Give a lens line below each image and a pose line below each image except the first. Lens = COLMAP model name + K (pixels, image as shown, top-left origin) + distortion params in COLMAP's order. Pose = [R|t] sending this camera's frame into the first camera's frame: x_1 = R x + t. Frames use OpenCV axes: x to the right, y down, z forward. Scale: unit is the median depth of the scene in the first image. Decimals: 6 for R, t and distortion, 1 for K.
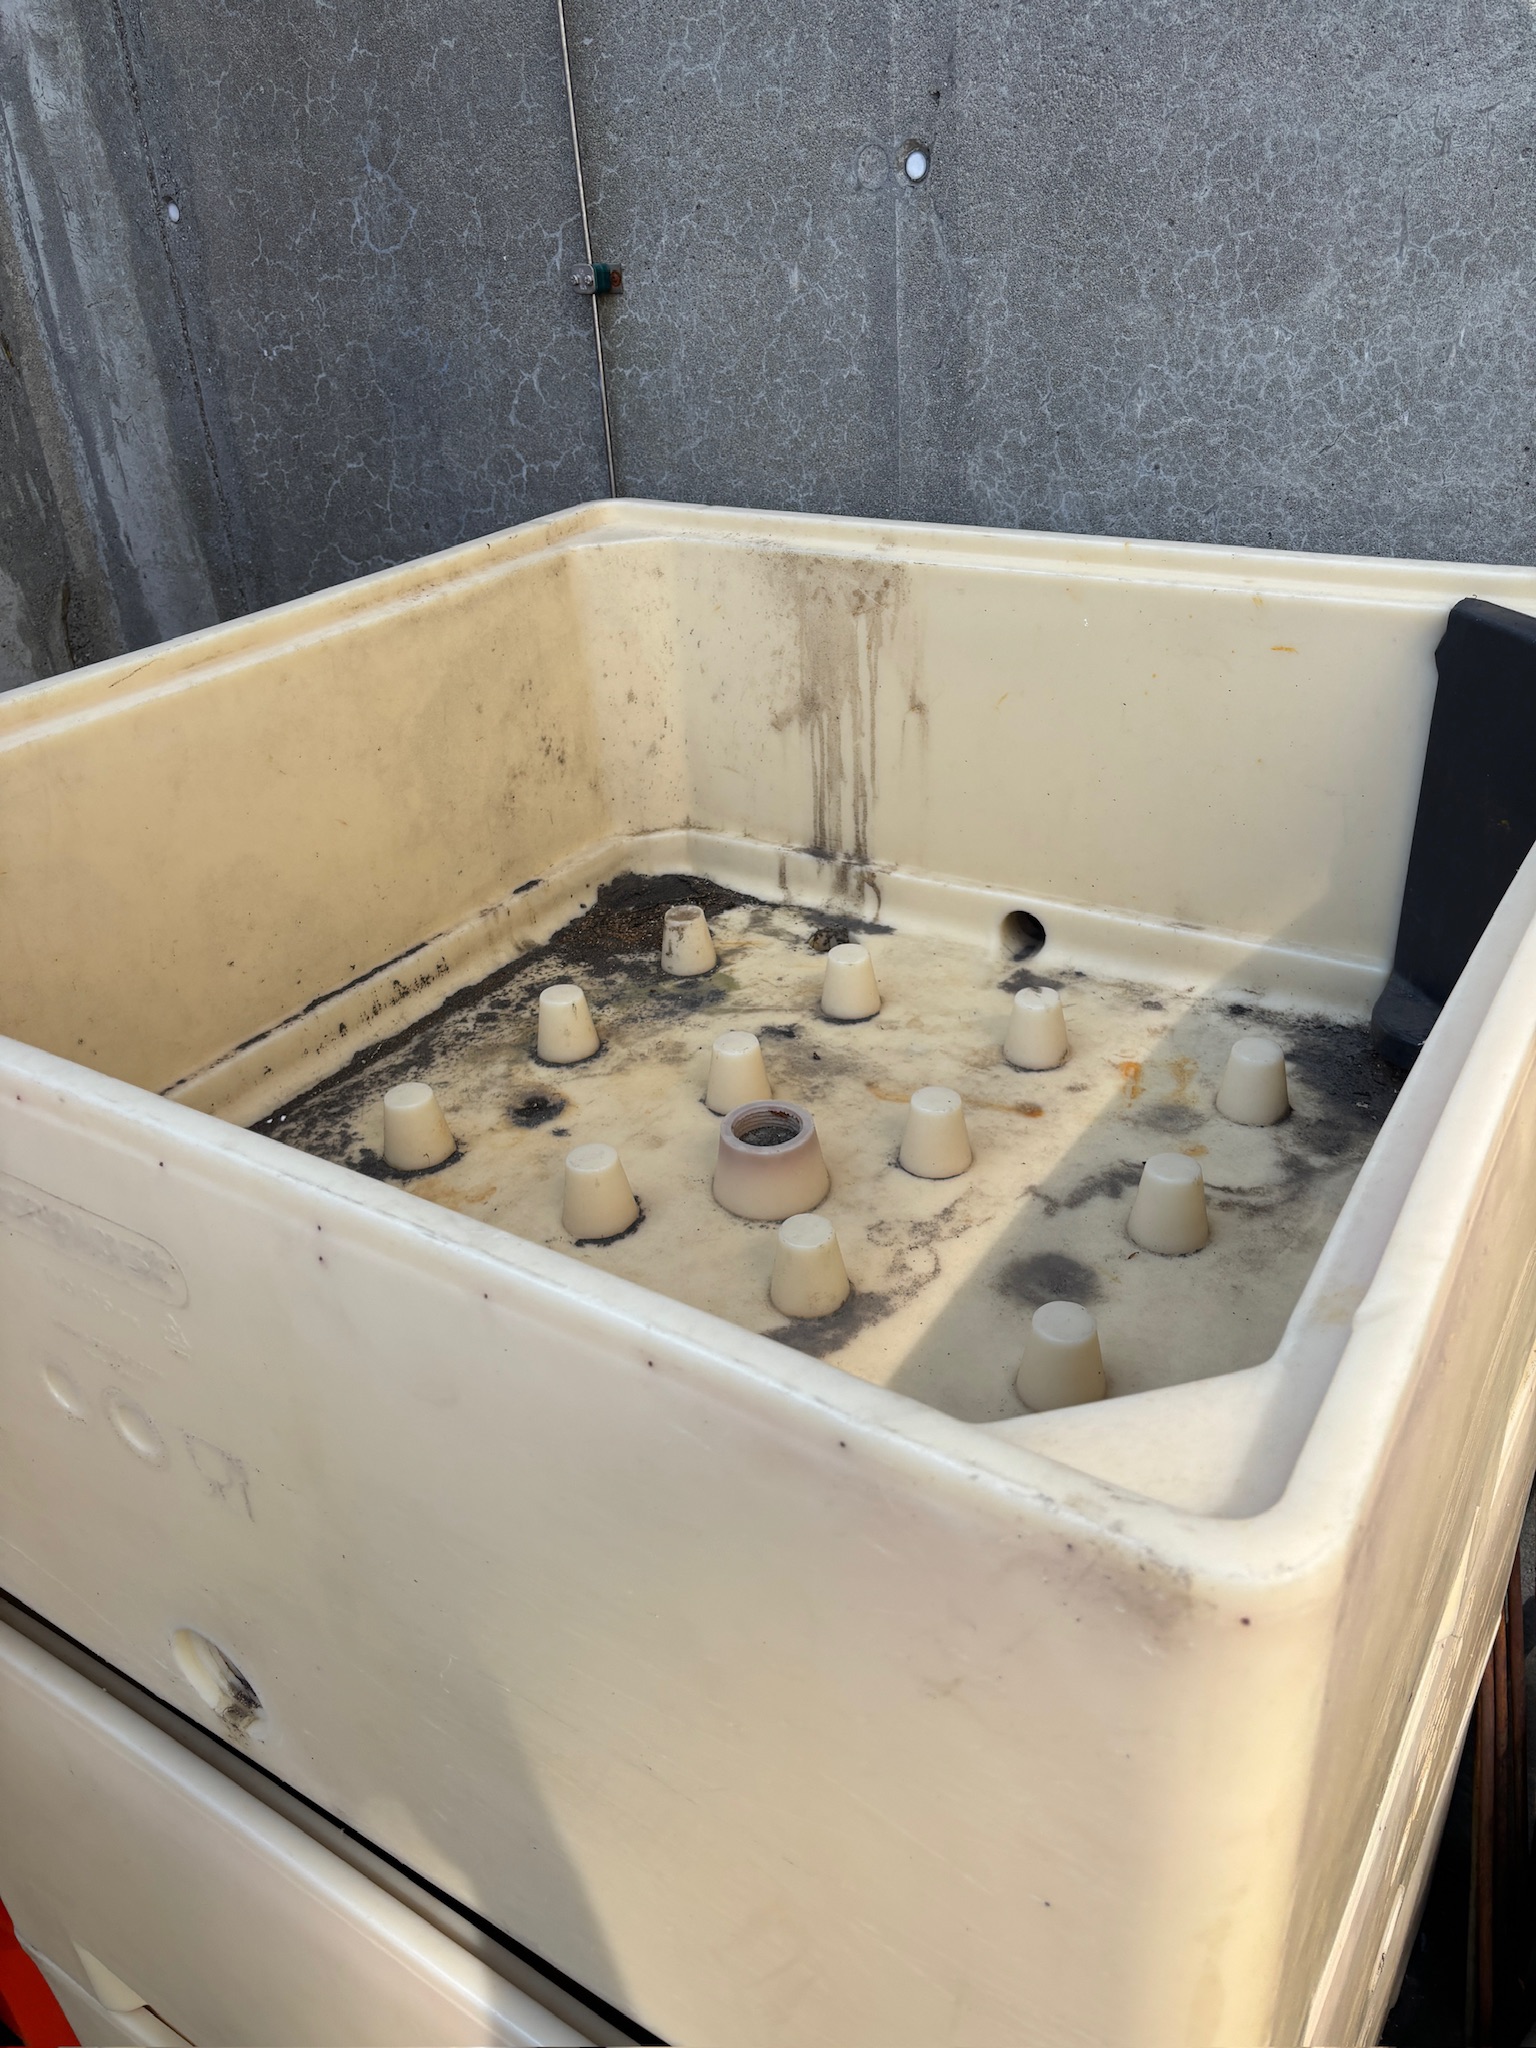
lens RADIAL K [[1552.8, 0, 782.3], [0, 1552.8, 1015.4], [0, 0, 1]] dist [0.049347, -0.056271]
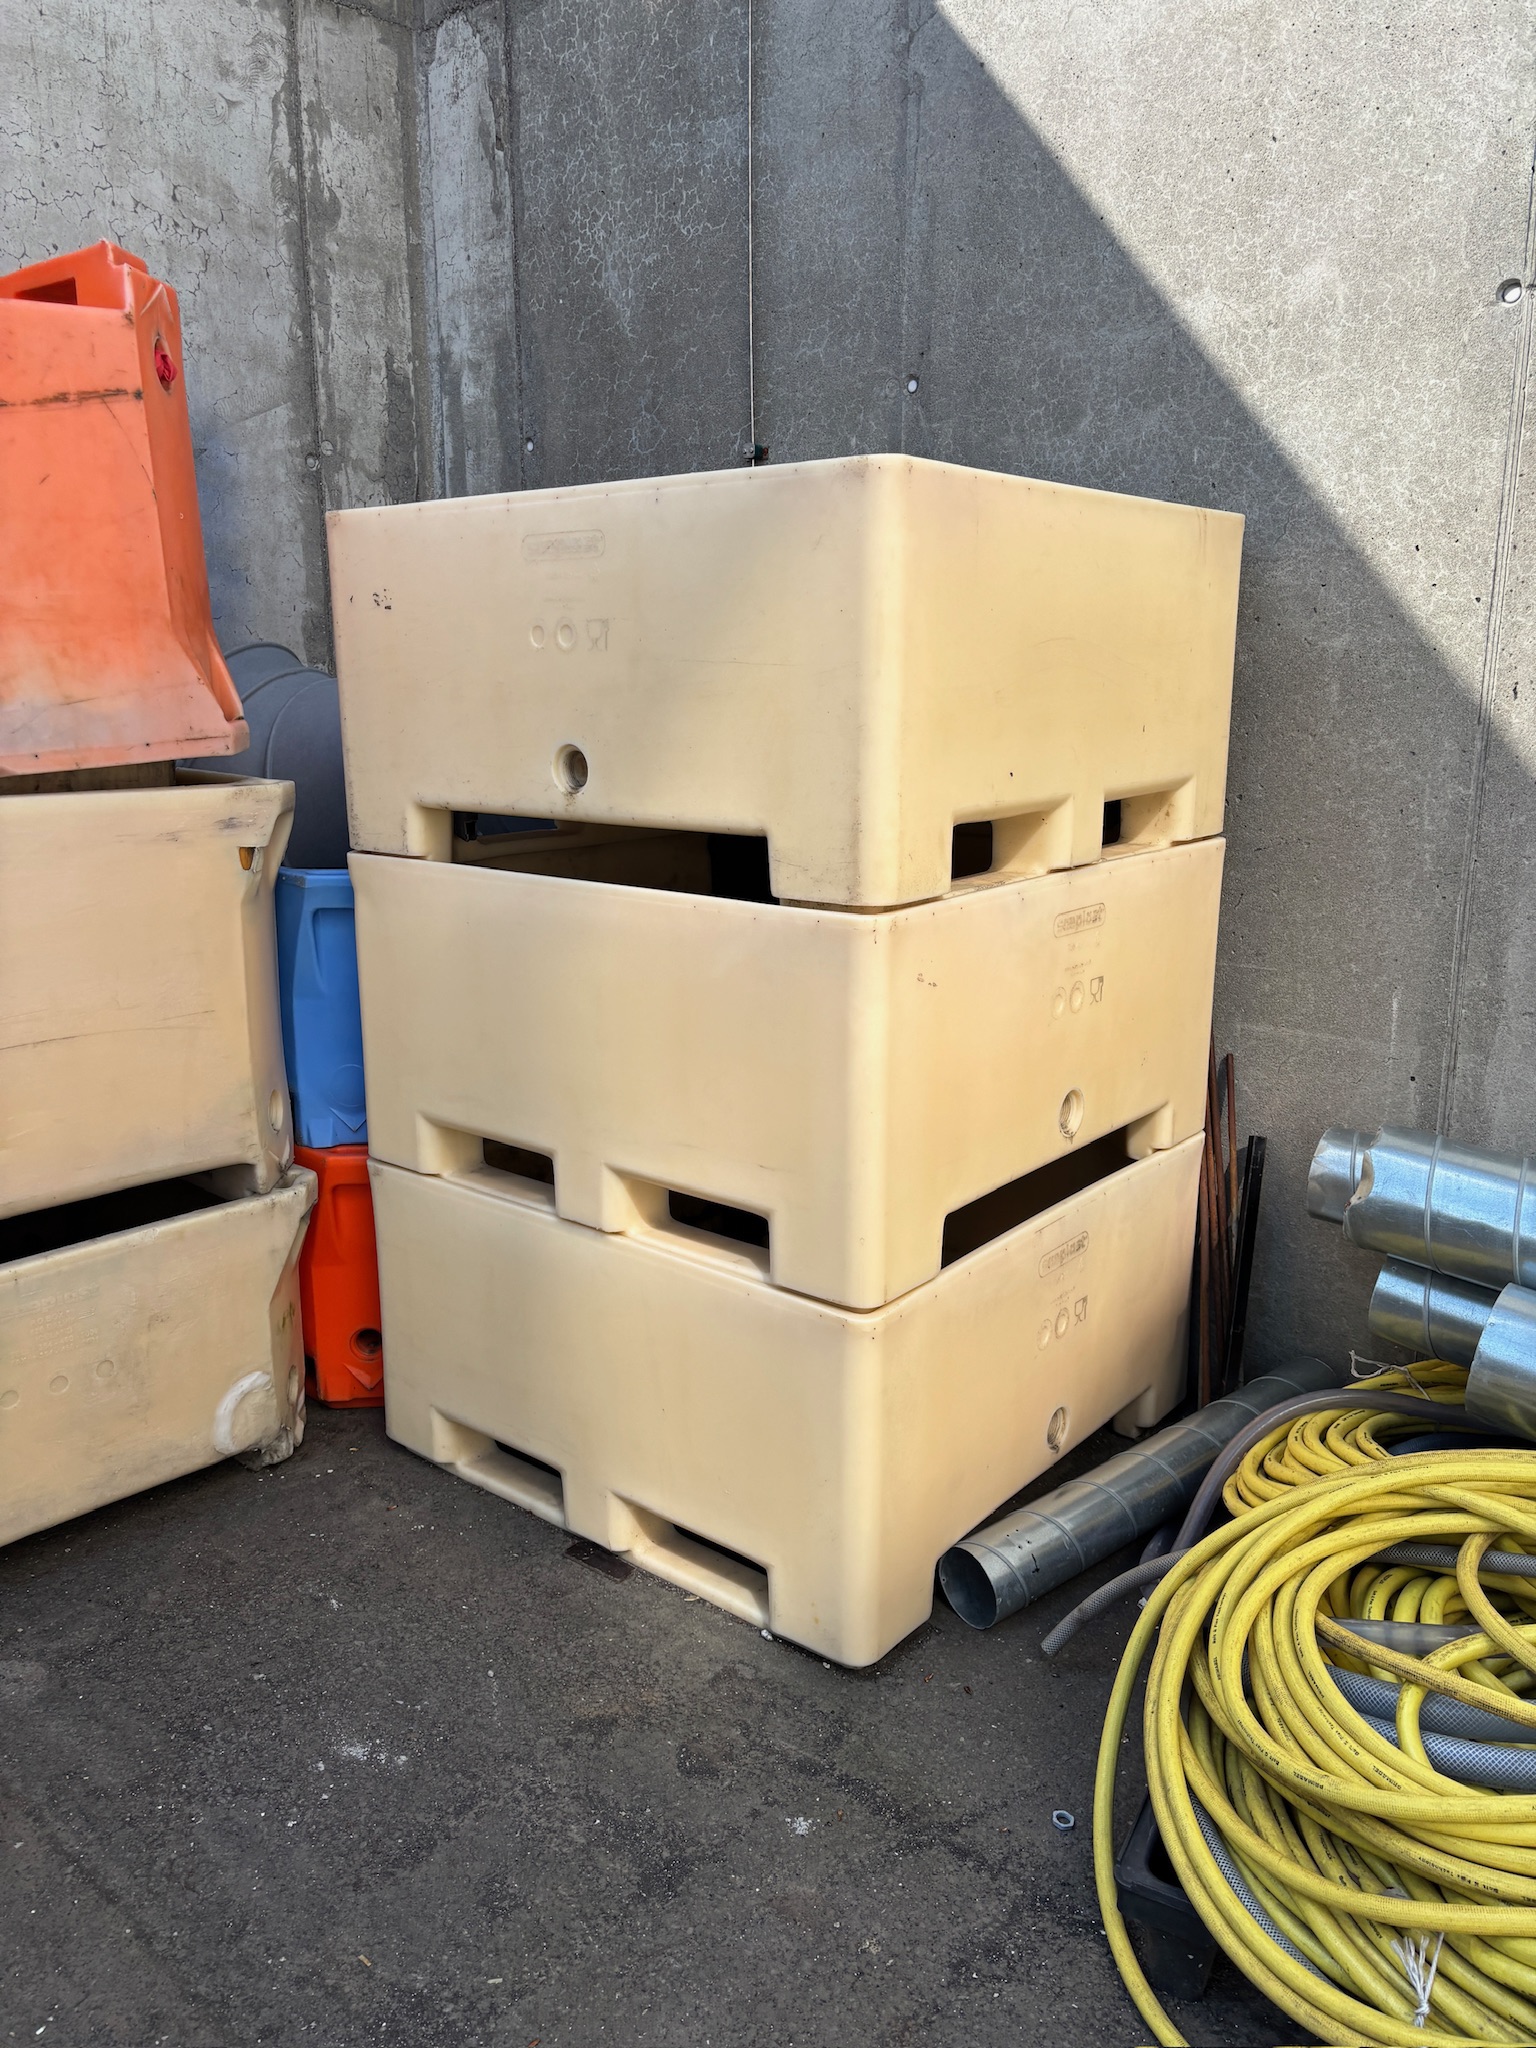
lens RADIAL K [[1552.8, 0, 756.8], [0, 1552.8, 1032.4], [0, 0, 1]] dist [0.049347, -0.056271]
pose [[0.993466, 0.072723, -0.087957, 0.107827], [-0.093819, 0.959238, -0.266570, 0.746708], [0.064986, 0.273081, 0.959794, -0.679292]]
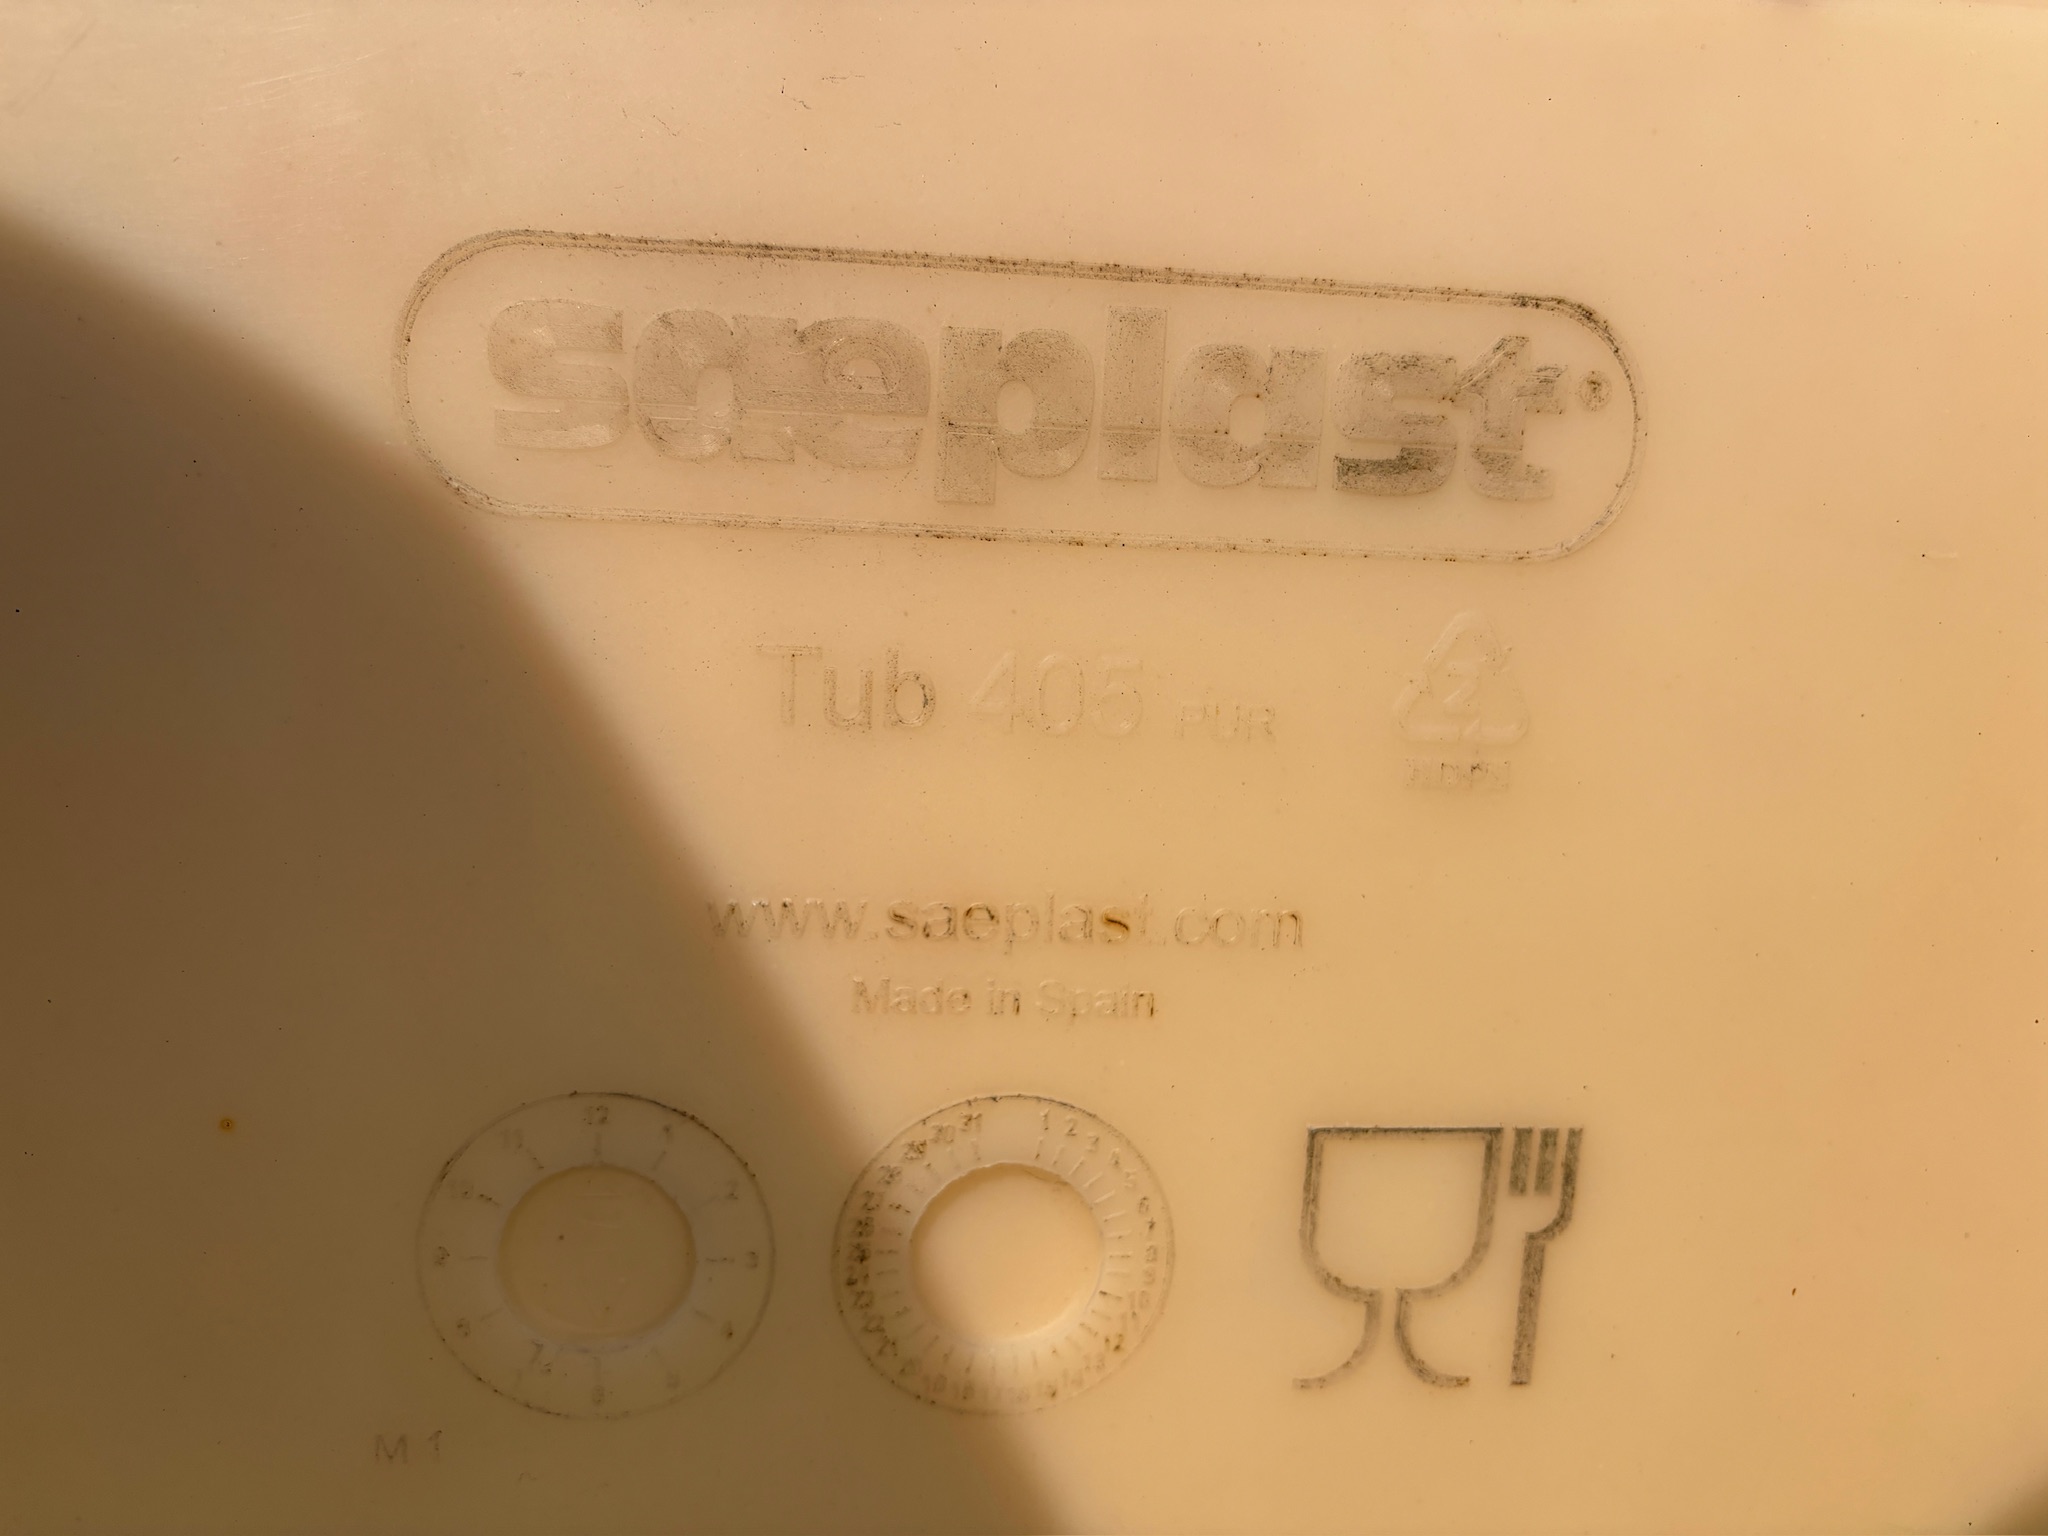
lens RADIAL K [[1552.8, 0, 859.2], [0, 1552.8, 387.3], [0, 0, 1]] dist [0.049347, -0.056271]
pose [[0.621684, 0.201185, -0.756990, 0.340010], [-0.466319, 0.871577, -0.151329, 0.284999], [0.629329, 0.447078, 0.635662, 0.538160]]
